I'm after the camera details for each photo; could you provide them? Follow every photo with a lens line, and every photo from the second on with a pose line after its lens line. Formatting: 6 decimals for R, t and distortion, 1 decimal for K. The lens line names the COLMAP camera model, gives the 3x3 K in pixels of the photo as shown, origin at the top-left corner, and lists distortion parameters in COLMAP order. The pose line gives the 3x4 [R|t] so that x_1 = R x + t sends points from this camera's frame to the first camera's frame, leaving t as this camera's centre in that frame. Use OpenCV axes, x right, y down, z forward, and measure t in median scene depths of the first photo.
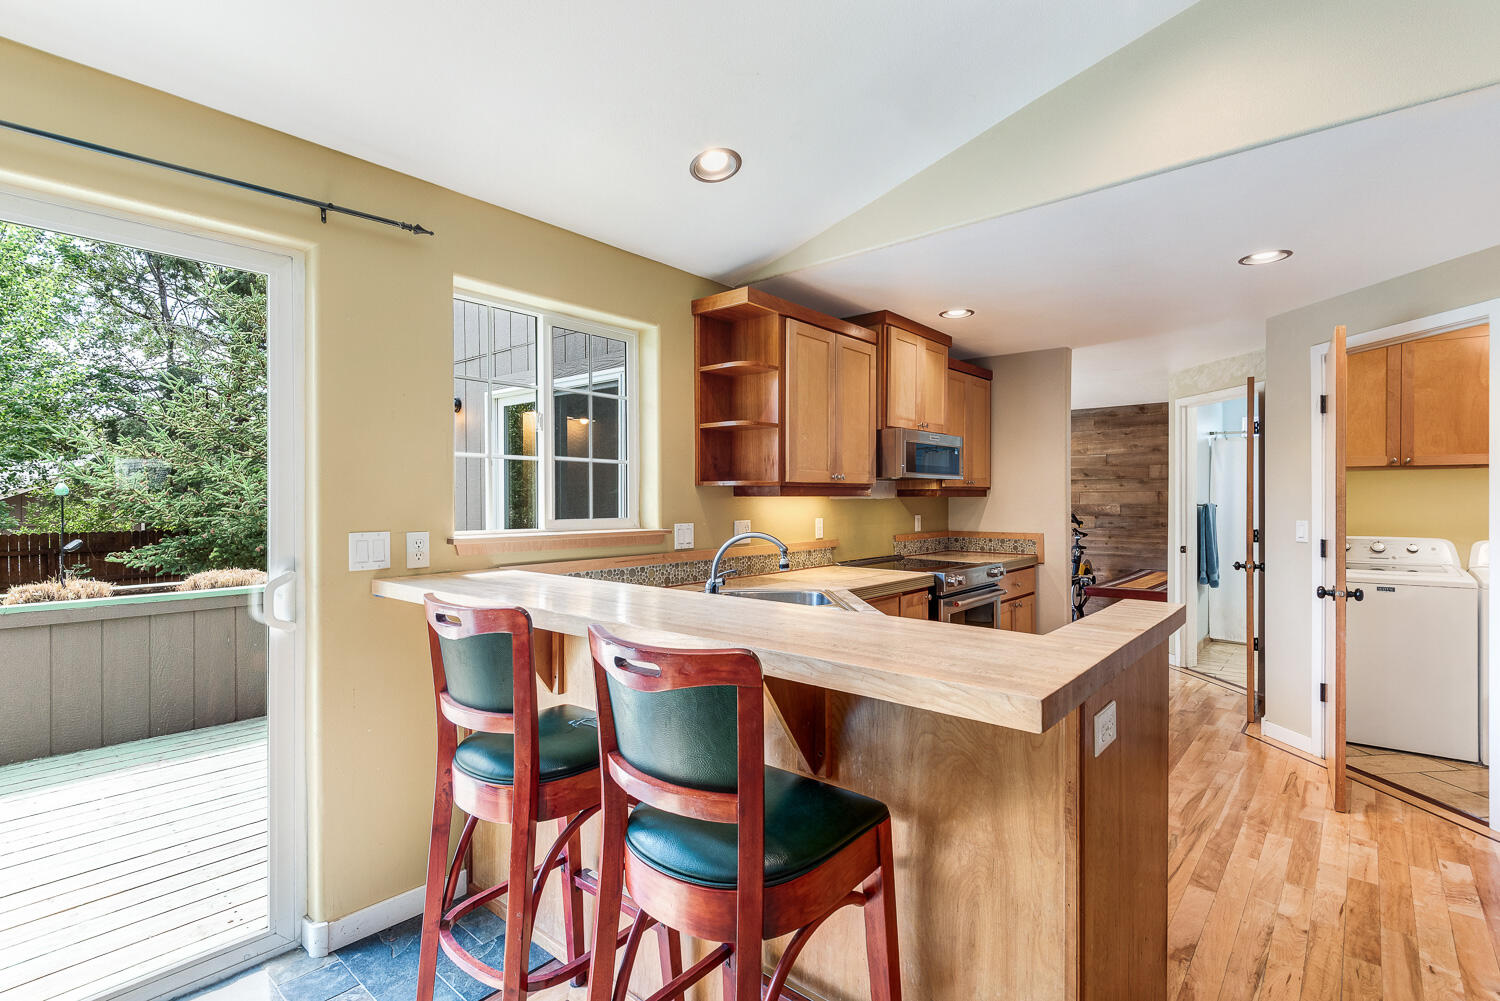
lens RADIAL K [[698.9, 0, 756.3], [0, 698.9, 499.8], [0, 0, 1]] dist [0.025086, -0.002421]
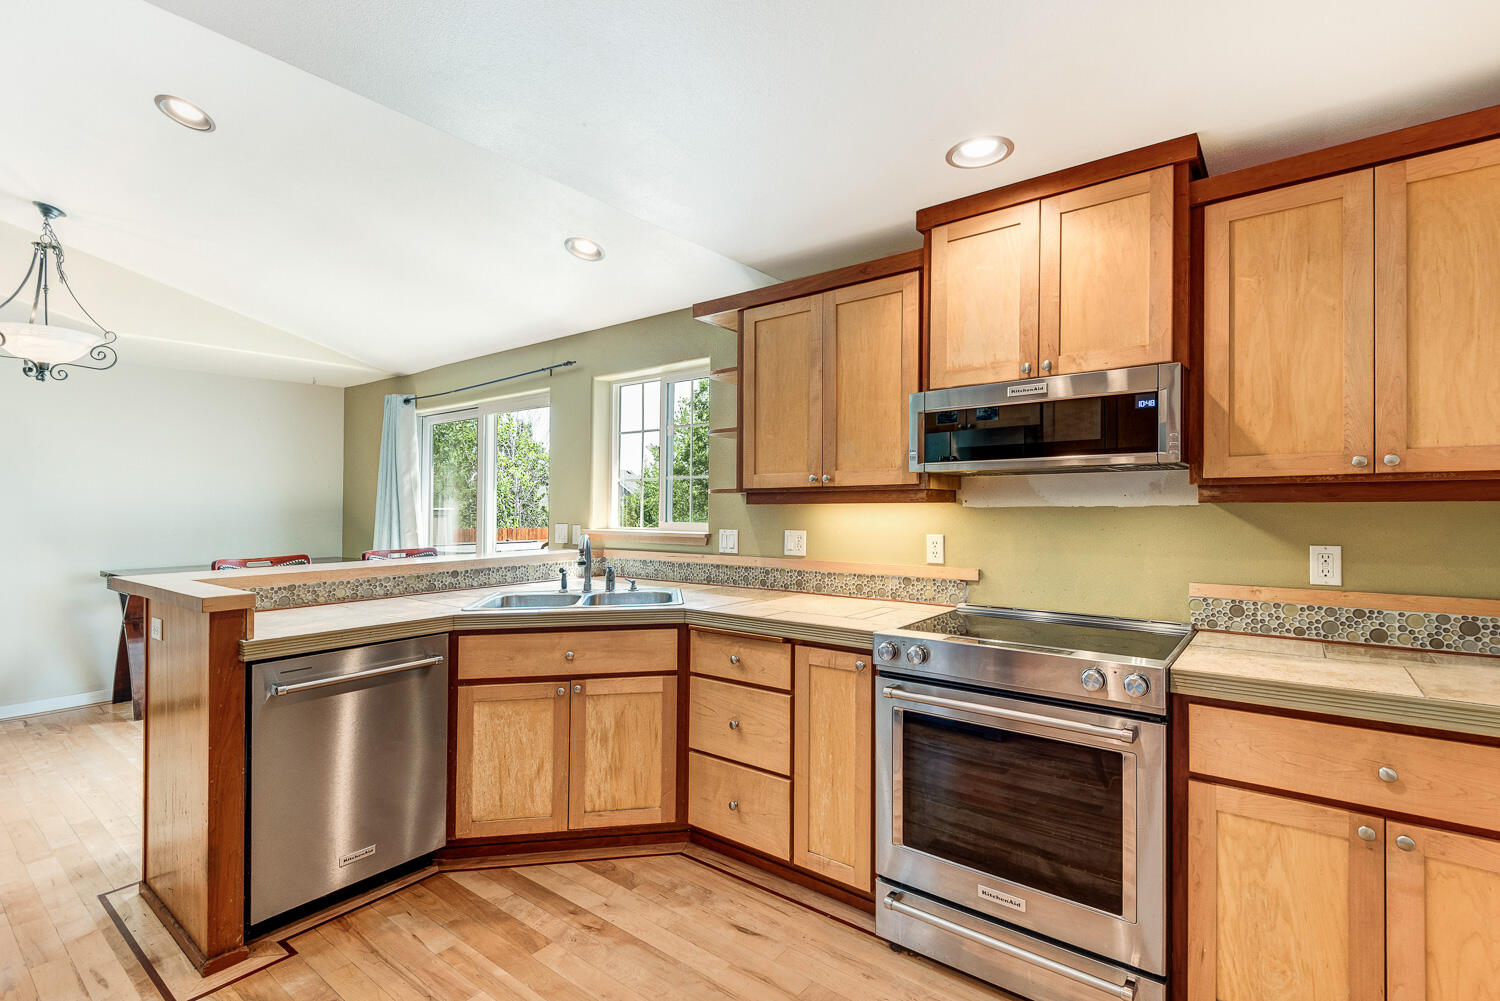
lens RADIAL K [[698.9, 0, 748.1], [0, 698.9, 497.3], [0, 0, 1]] dist [0.025086, -0.002421]
pose [[0.036325, -0.007625, -0.999311, 0.972338], [0.002990, 0.999967, -0.007521, -0.007823], [0.999336, -0.002715, 0.036346, 0.980308]]
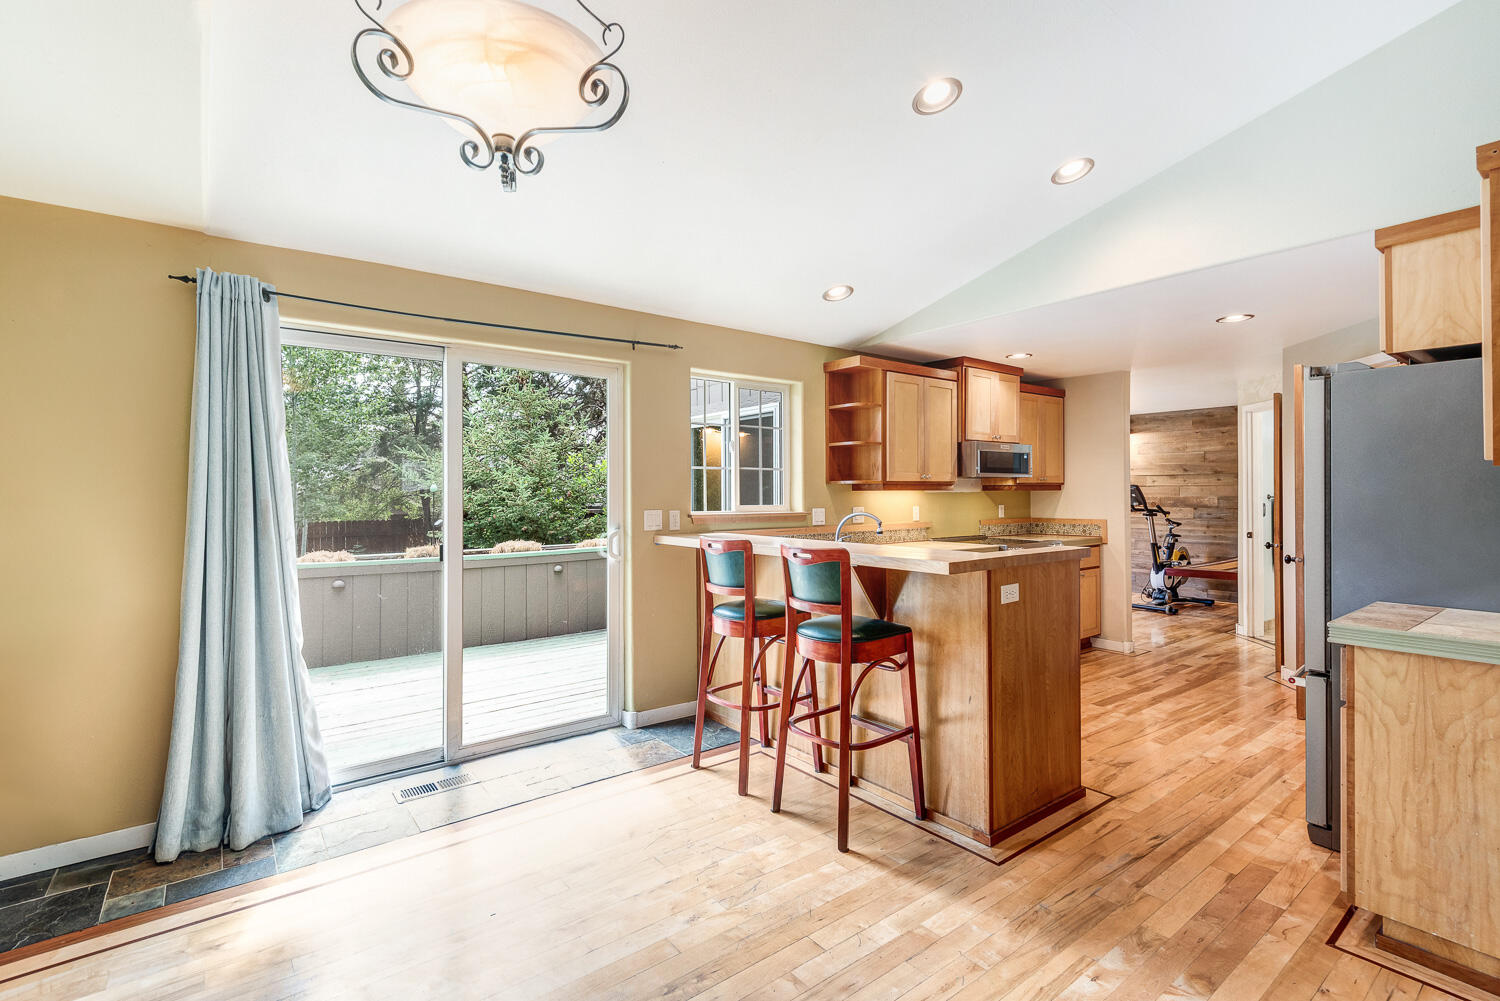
lens RADIAL K [[698.9, 0, 745.2], [0, 698.9, 495.8], [0, 0, 1]] dist [0.025086, -0.002421]
pose [[0.978812, -0.002675, -0.204744, 0.052371], [0.002921, 0.999995, 0.000896, 0.004063], [0.204740, -0.001475, 0.978815, -0.531615]]
